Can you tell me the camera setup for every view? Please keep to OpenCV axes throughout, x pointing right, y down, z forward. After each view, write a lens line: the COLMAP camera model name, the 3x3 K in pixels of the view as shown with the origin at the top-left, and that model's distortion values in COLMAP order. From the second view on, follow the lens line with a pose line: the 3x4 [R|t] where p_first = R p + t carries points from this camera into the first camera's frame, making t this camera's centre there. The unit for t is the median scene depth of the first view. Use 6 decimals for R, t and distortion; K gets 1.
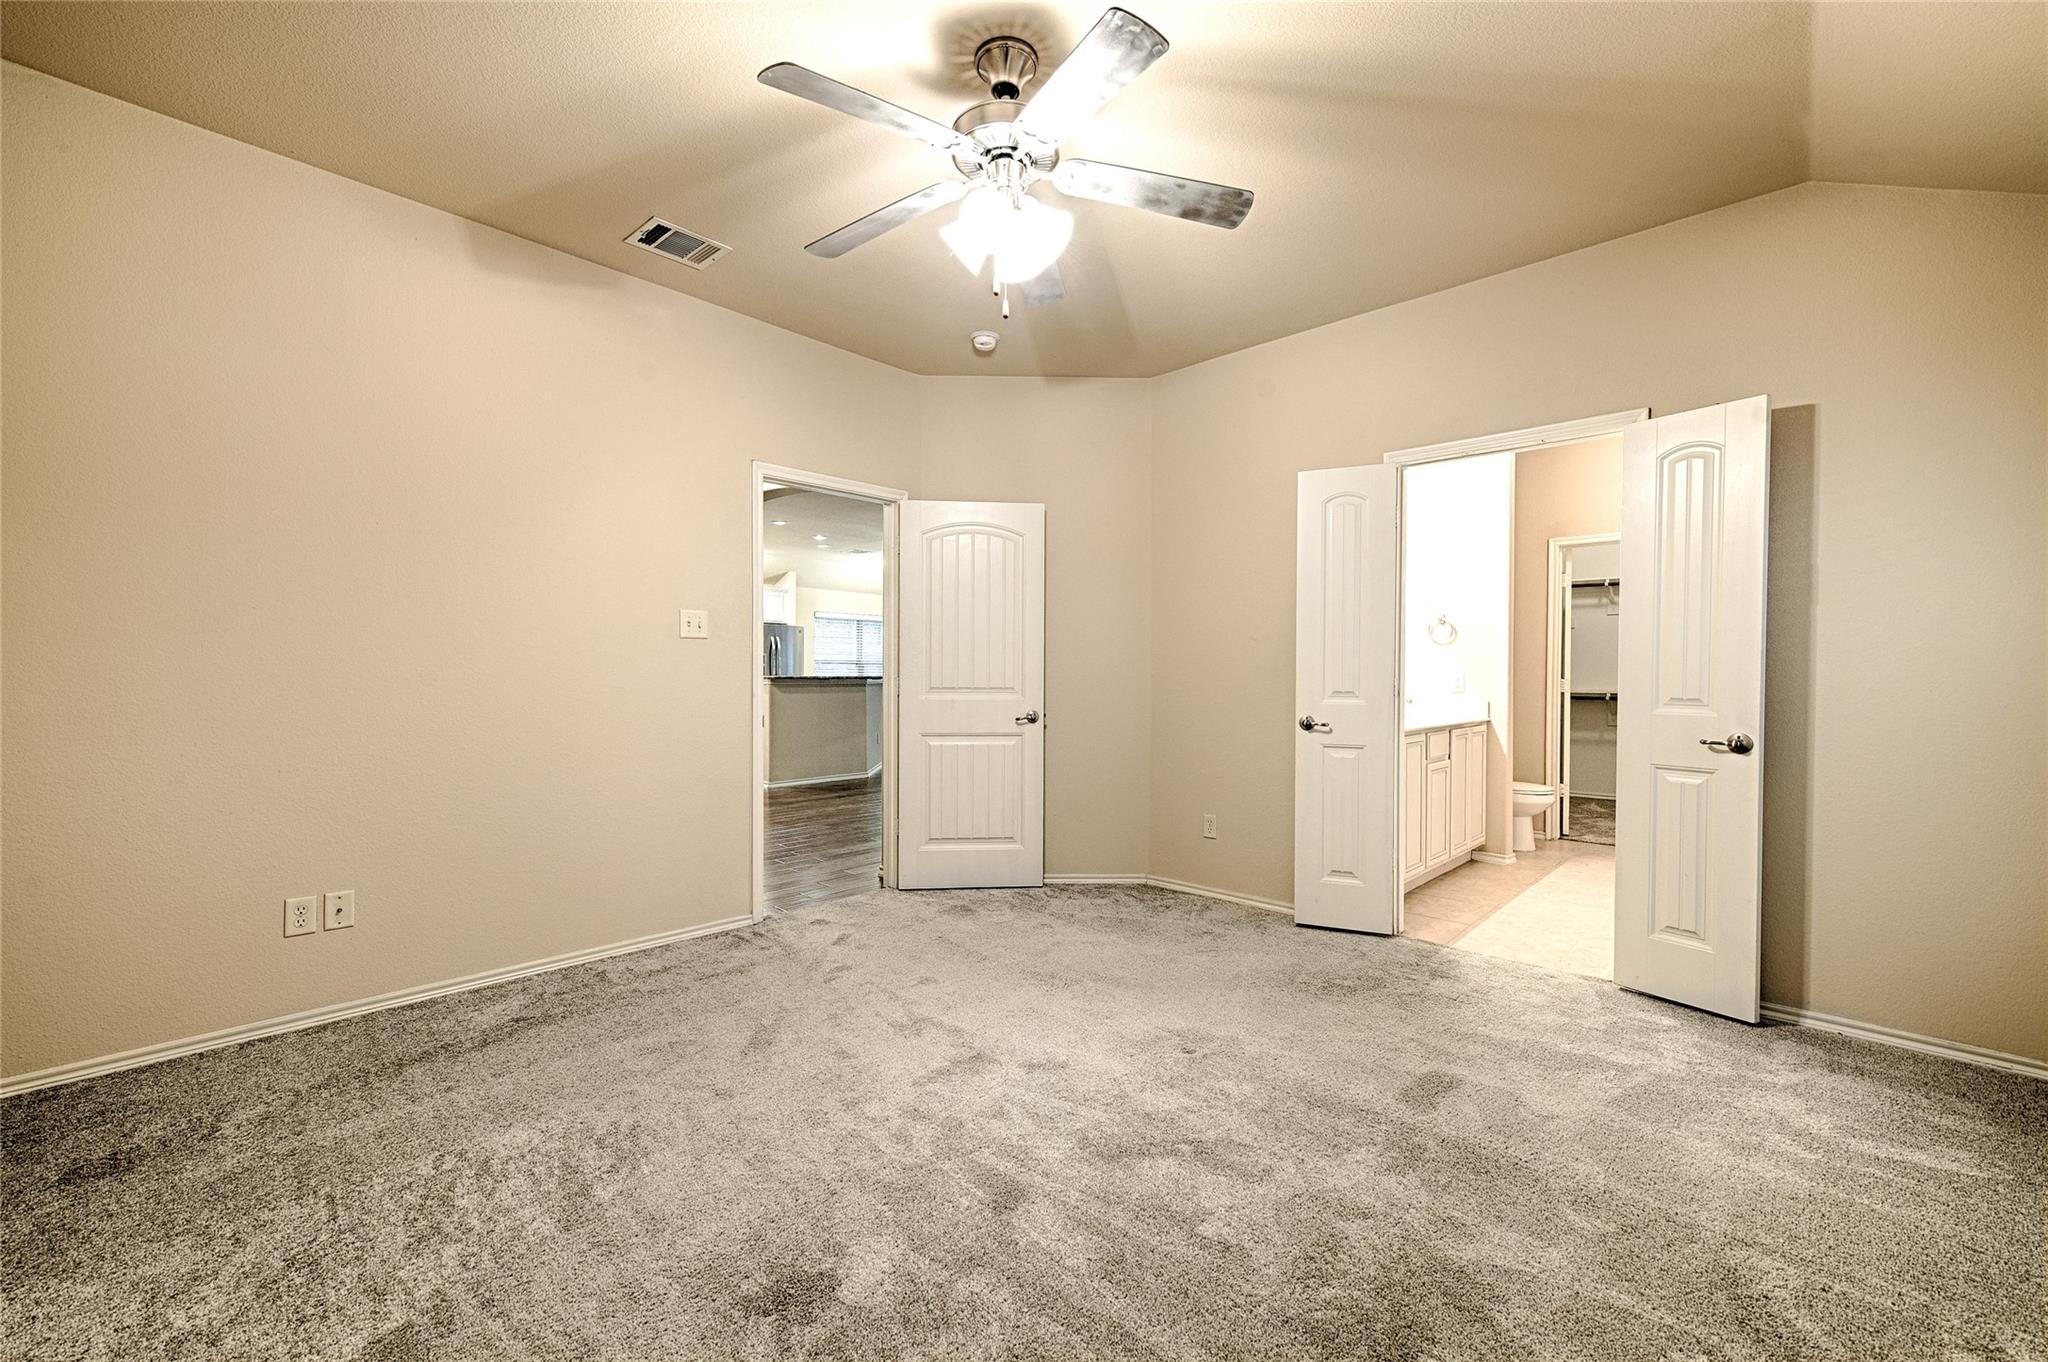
lens RADIAL K [[846.4, 0, 1025.3], [0, 846.4, 679.5], [0, 0, 1]] dist [-0.000076, 0.000006]
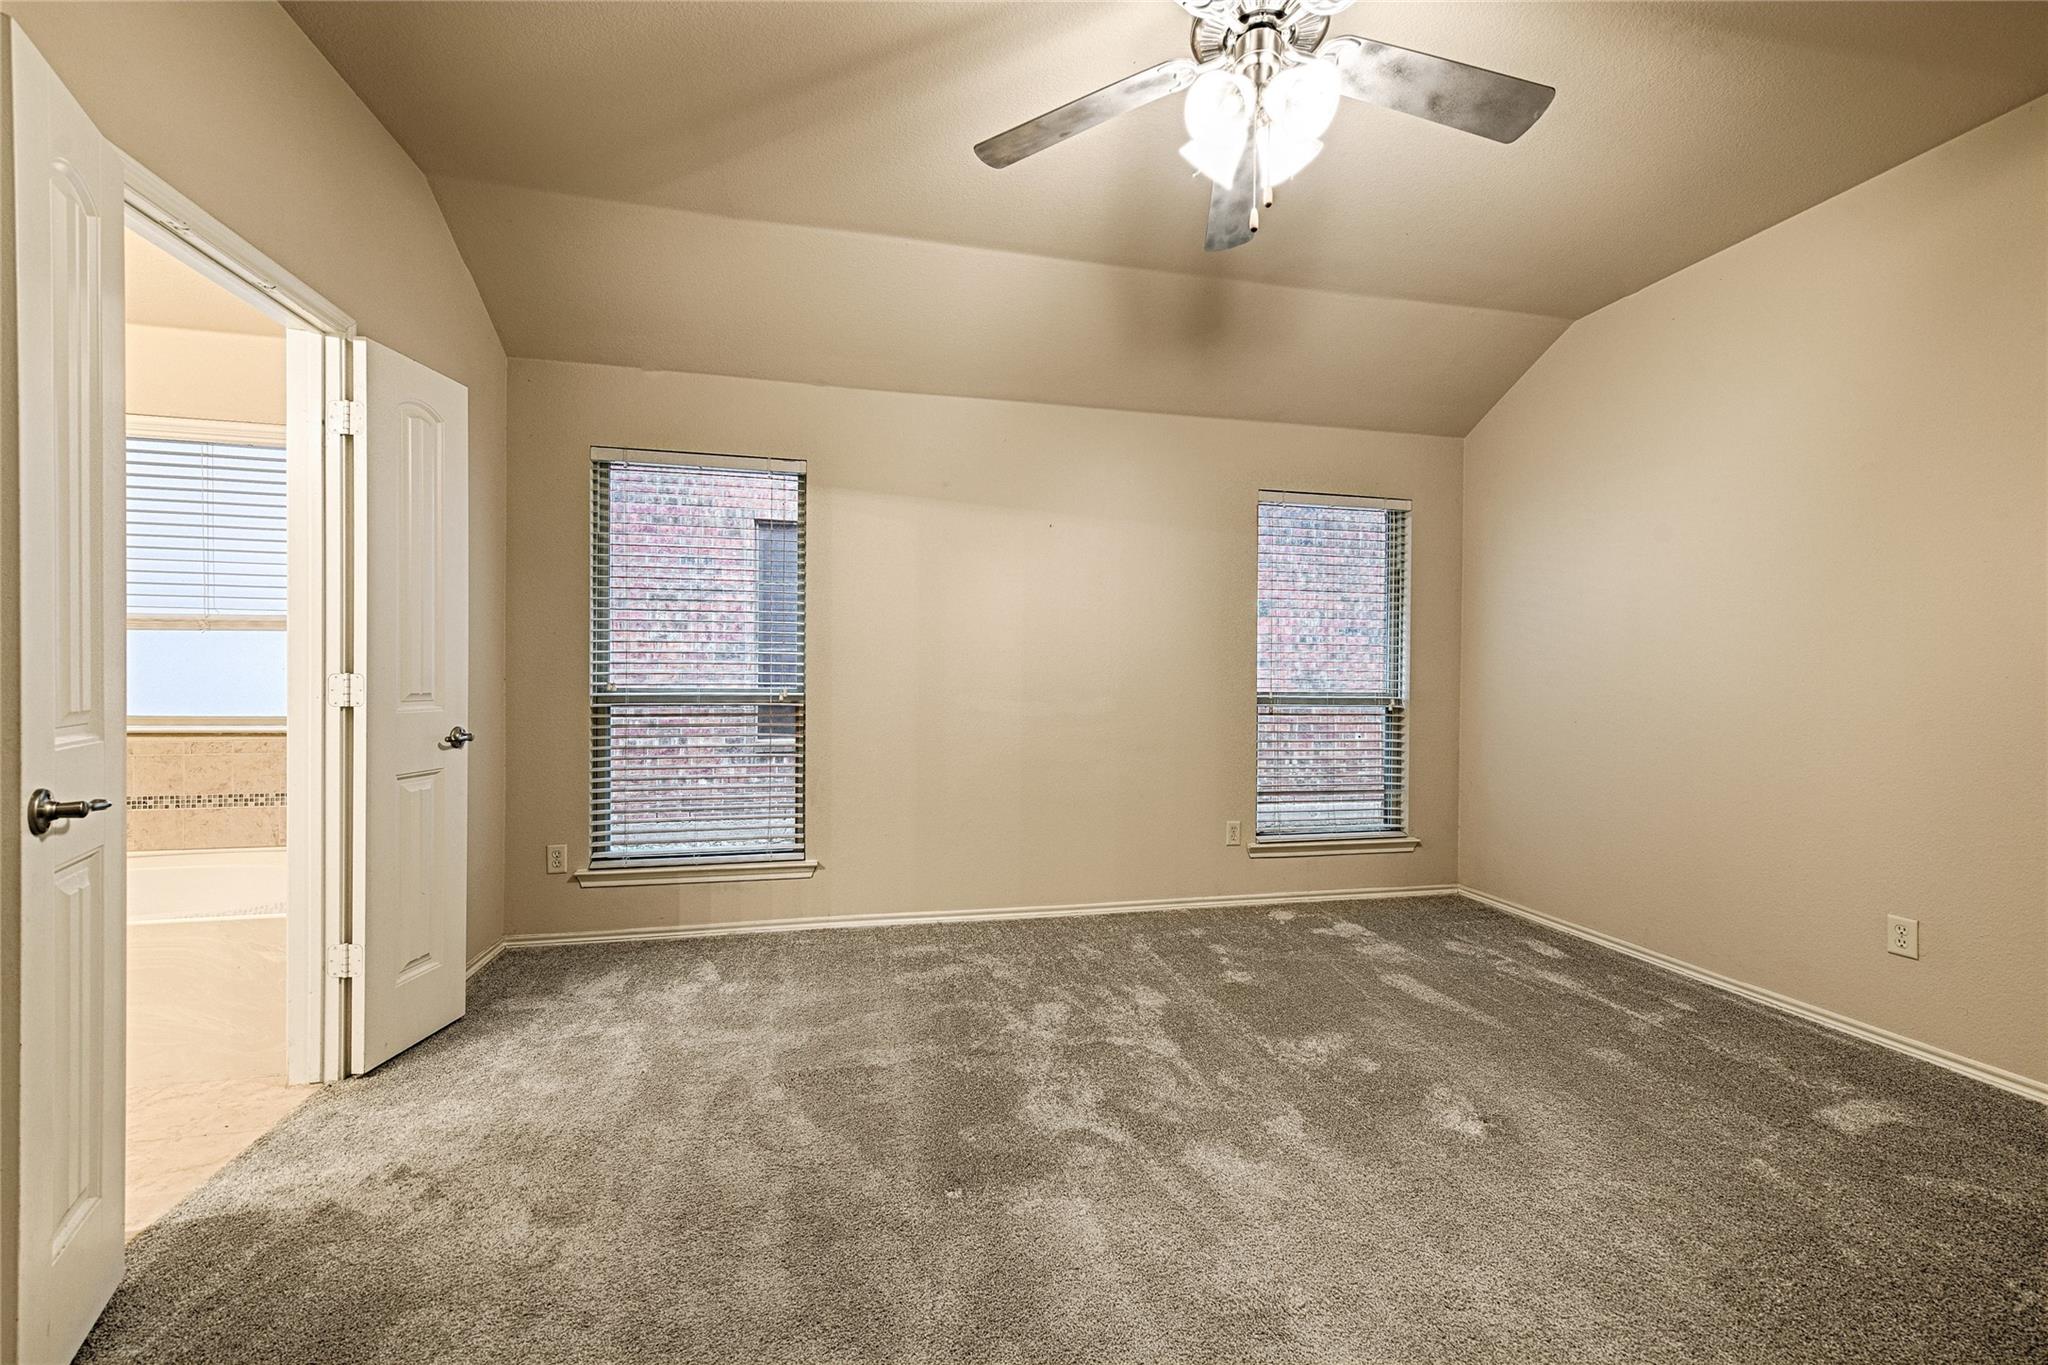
lens RADIAL K [[868.7, 0, 1027.9], [0, 868.7, 677.5], [0, 0, 1]] dist [-0.000583, -0.000014]
pose [[-0.830289, -0.007719, 0.557279, -0.251159], [0.002829, 0.999833, 0.018063, -0.009294], [-0.557325, 0.016574, -0.830129, 1.431792]]
